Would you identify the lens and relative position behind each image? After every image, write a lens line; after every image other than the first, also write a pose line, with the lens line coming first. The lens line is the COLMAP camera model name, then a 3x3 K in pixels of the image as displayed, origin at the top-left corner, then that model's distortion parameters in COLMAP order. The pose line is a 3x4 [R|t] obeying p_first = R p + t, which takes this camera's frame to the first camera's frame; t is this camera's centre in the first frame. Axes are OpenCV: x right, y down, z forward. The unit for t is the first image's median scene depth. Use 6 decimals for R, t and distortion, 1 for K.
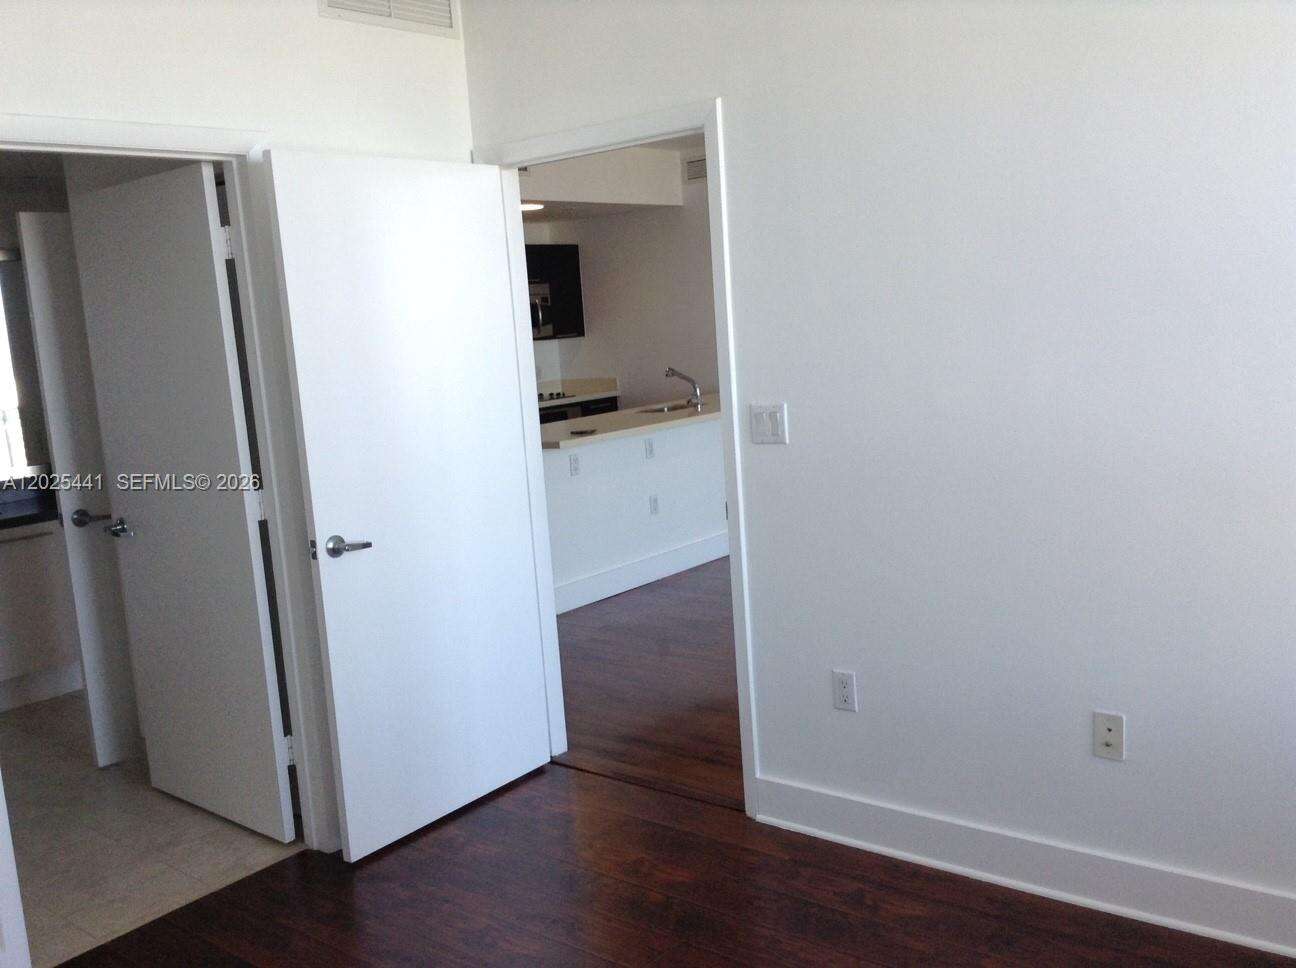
lens RADIAL K [[1162.3, 0, 648.0], [0, 1162.3, 484.0], [0, 0, 1]] dist [0.093846, -0.173996]
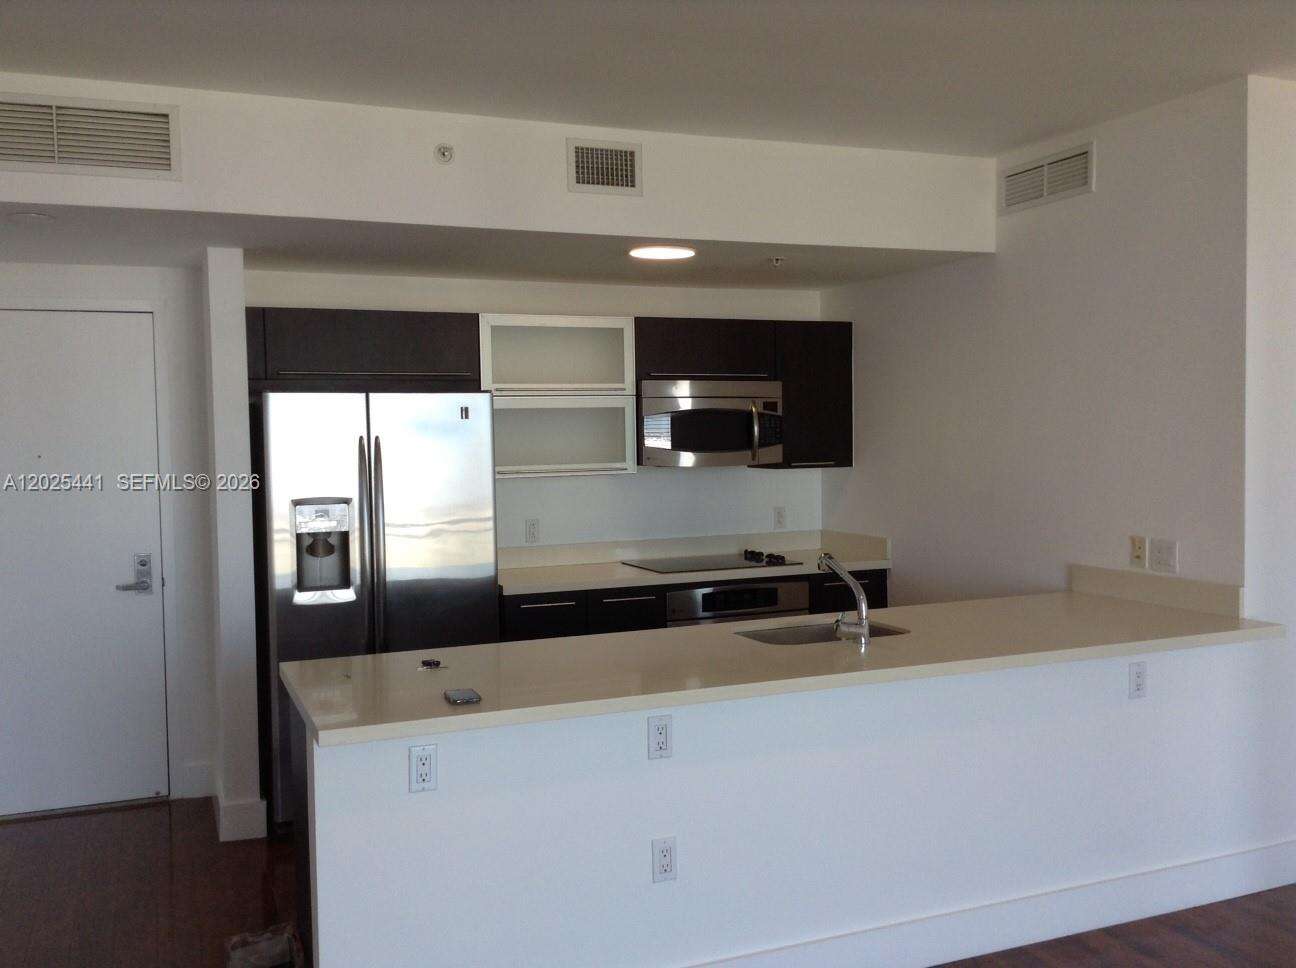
lens RADIAL K [[1217.0, 0, 551.1], [0, 1217.0, 484.1], [0, 0, 1]] dist [0.086660, -0.222209]
pose [[0.870123, 0.076732, -0.486824, 0.266086], [-0.116239, 0.991889, -0.051420, -0.139058], [0.478930, 0.101330, 0.871985, 0.755902]]
